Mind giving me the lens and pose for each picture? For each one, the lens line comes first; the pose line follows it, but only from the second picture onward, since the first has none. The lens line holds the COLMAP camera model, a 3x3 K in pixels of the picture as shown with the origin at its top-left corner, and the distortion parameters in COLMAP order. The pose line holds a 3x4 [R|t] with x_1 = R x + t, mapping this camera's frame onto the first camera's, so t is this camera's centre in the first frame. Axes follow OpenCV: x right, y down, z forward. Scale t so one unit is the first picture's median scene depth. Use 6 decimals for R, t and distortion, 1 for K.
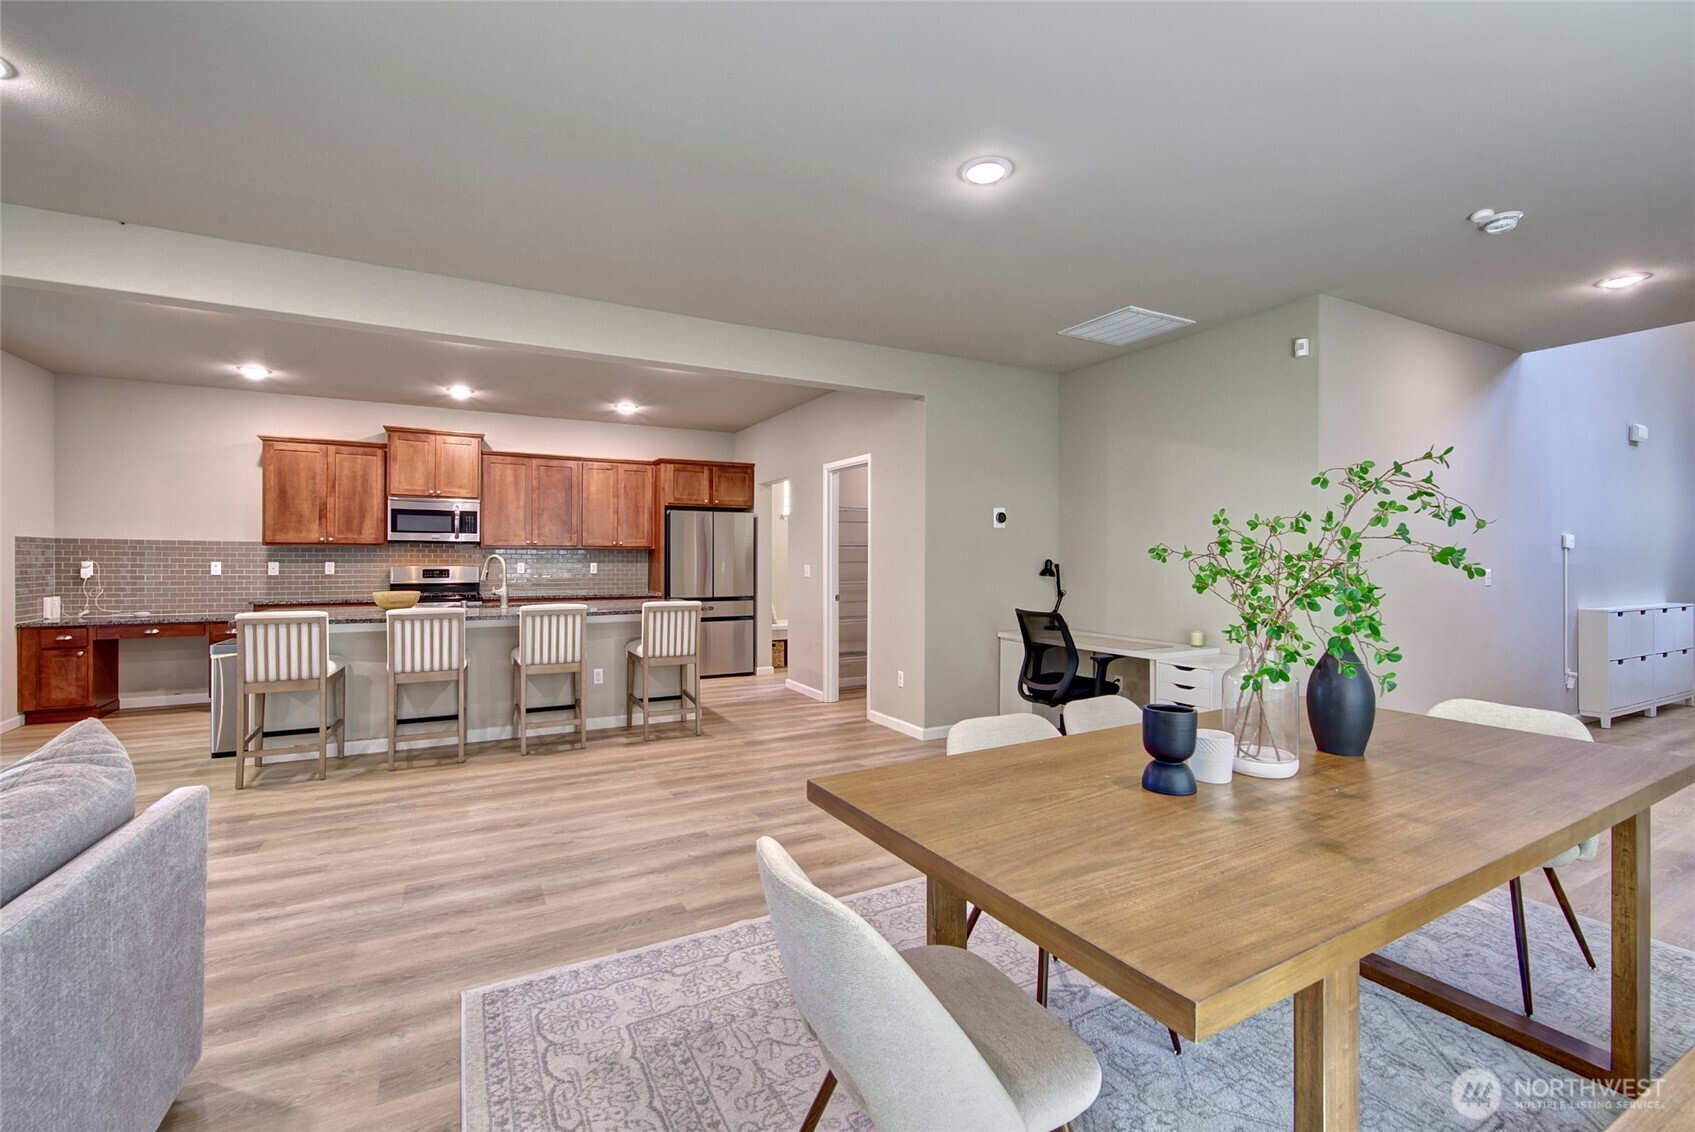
lens RADIAL K [[727.0, 0, 851.4], [0, 727.0, 560.4], [0, 0, 1]] dist [-0.000400, 0.000092]
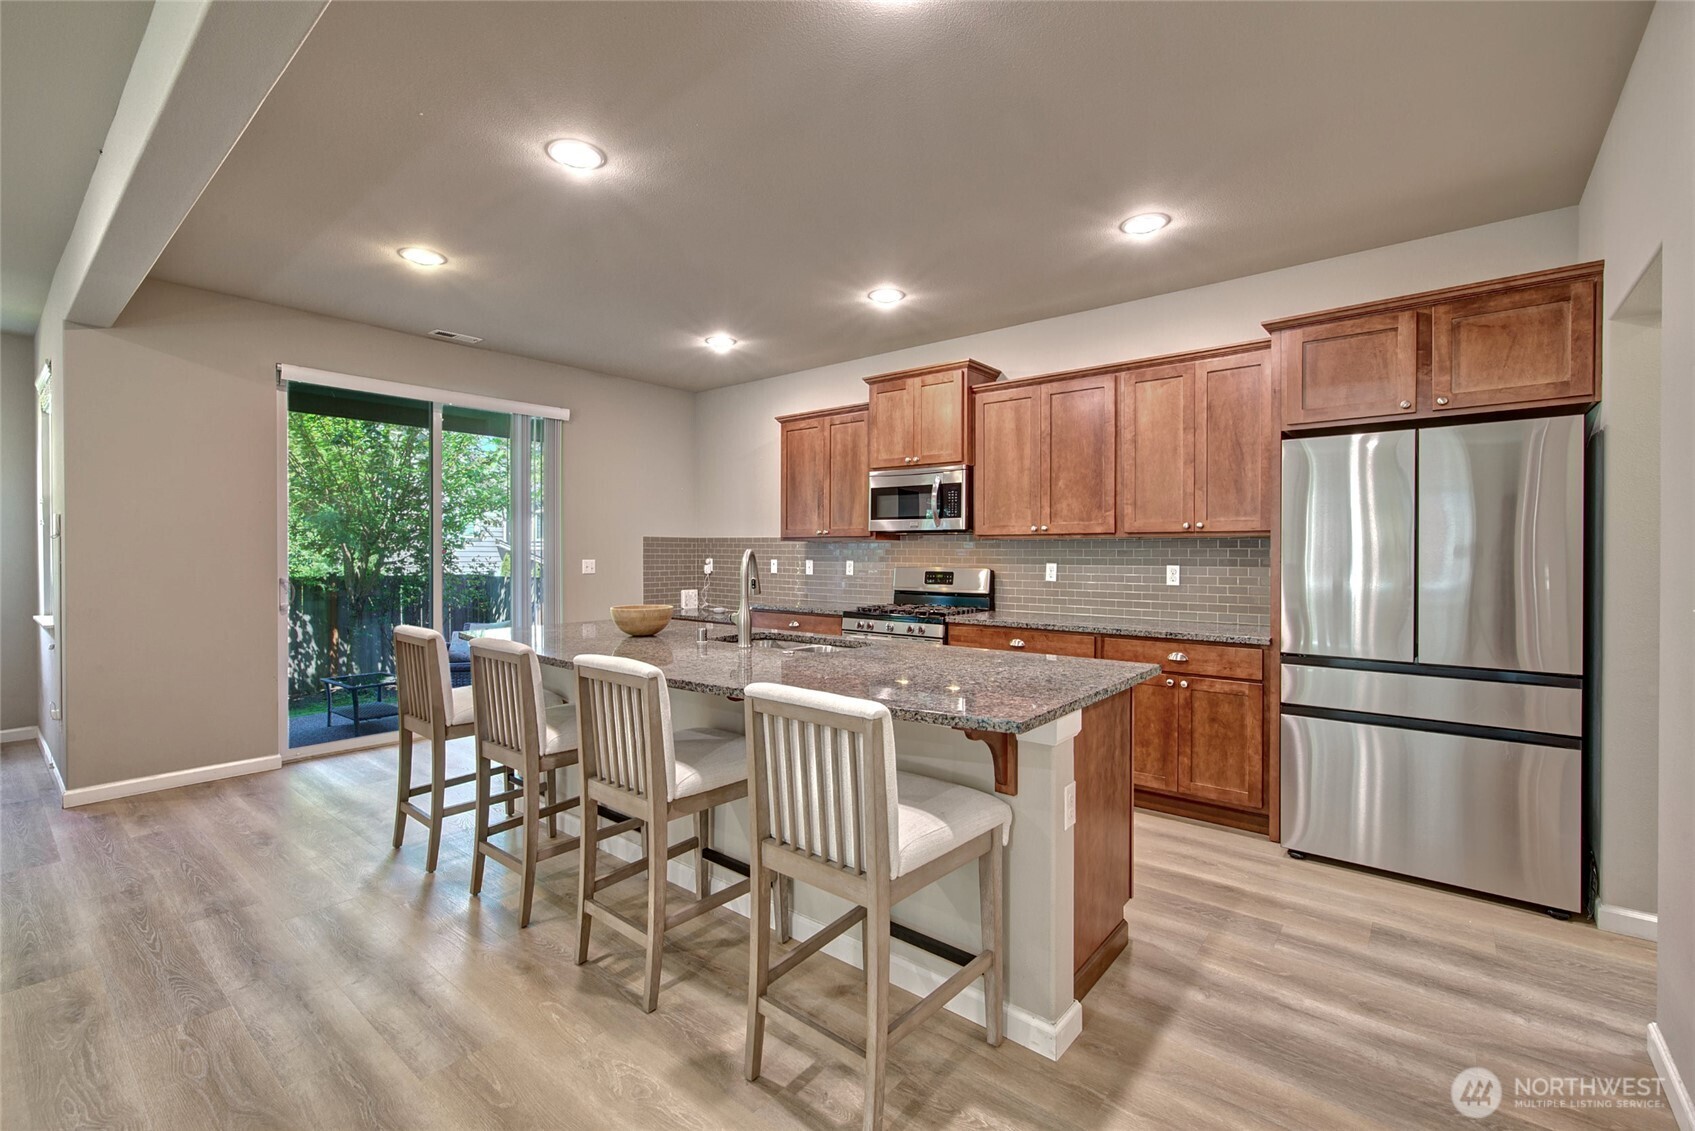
lens RADIAL K [[727.0, 0, 851.4], [0, 727.0, 559.9], [0, 0, 1]] dist [-0.000400, 0.000092]
pose [[0.382269, 0.005249, -0.924036, 0.045415], [-0.004865, 0.999981, 0.003668, -0.001252], [0.924038, 0.003093, 0.382287, 0.717113]]
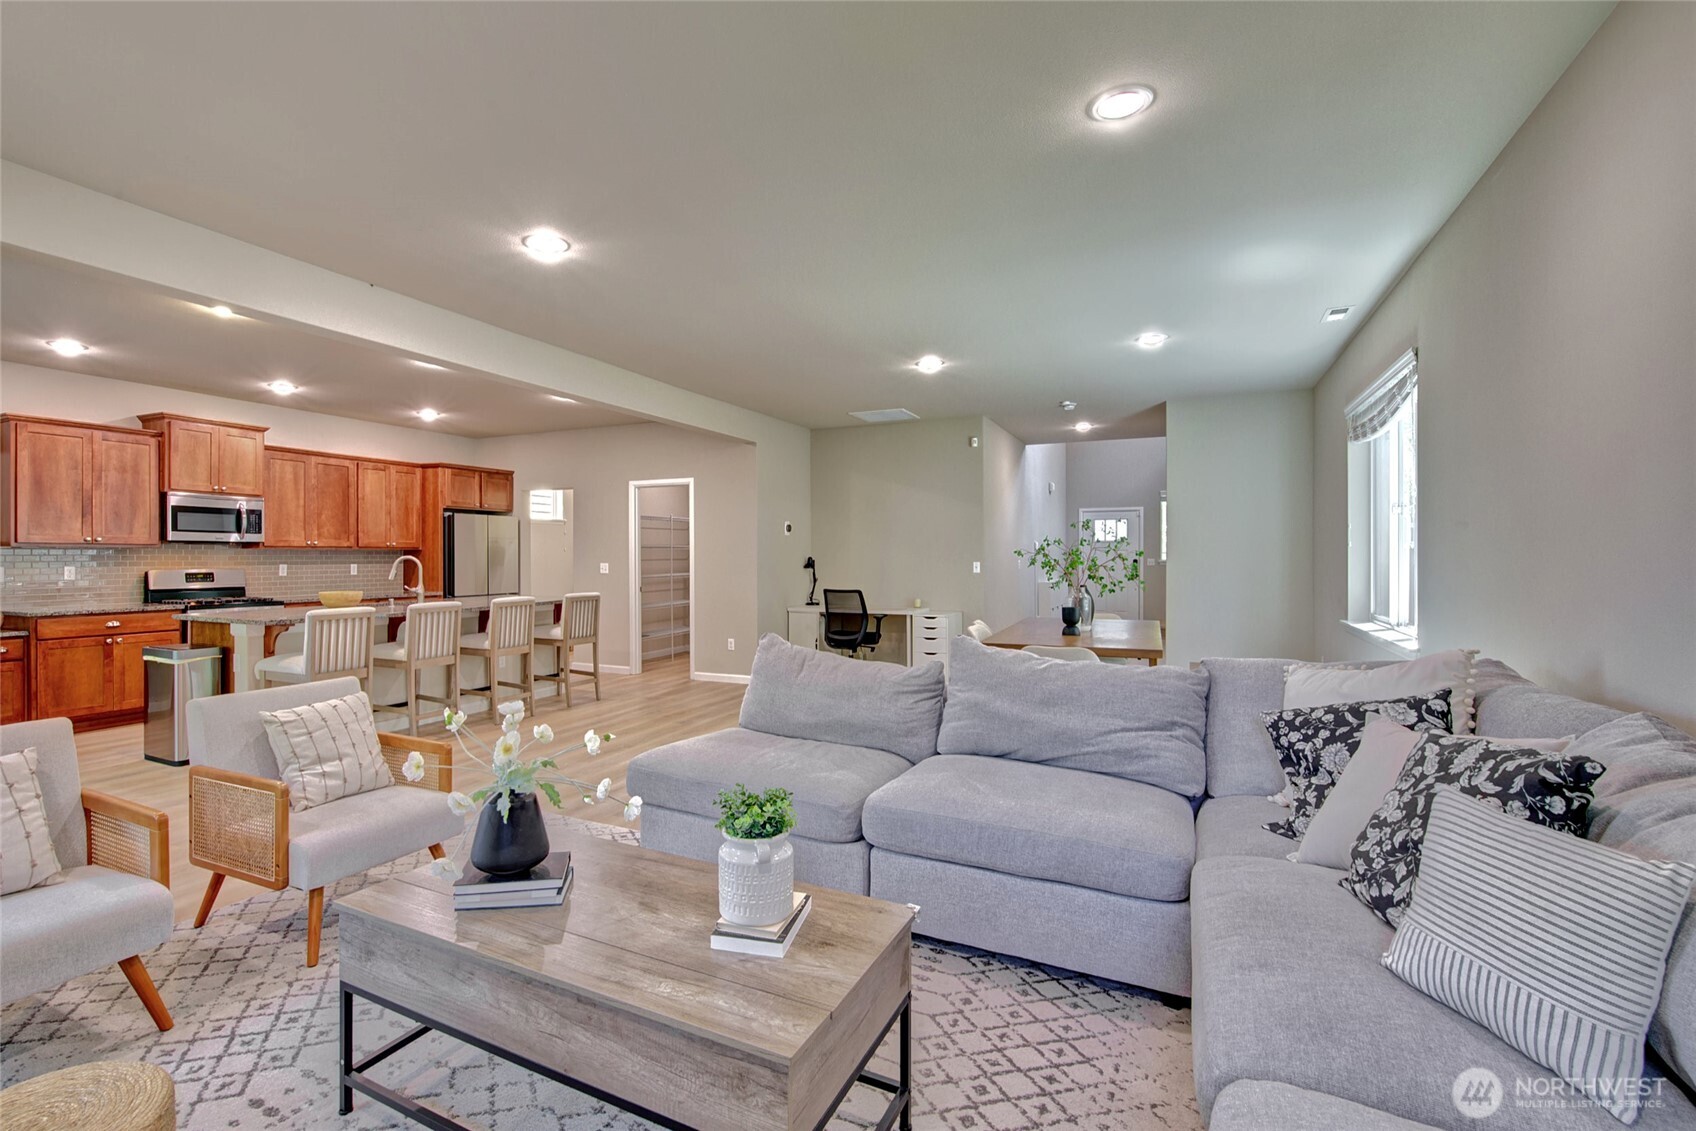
lens RADIAL K [[772.6, 0, 790.9], [0, 772.6, 561.1], [0, 0, 1]] dist [-0.001096, -0.000294]
pose [[0.821418, -0.008916, 0.570257, -0.564033], [0.008078, 0.999959, 0.003998, 0.000118], [-0.570269, 0.001322, 0.821457, -0.225238]]
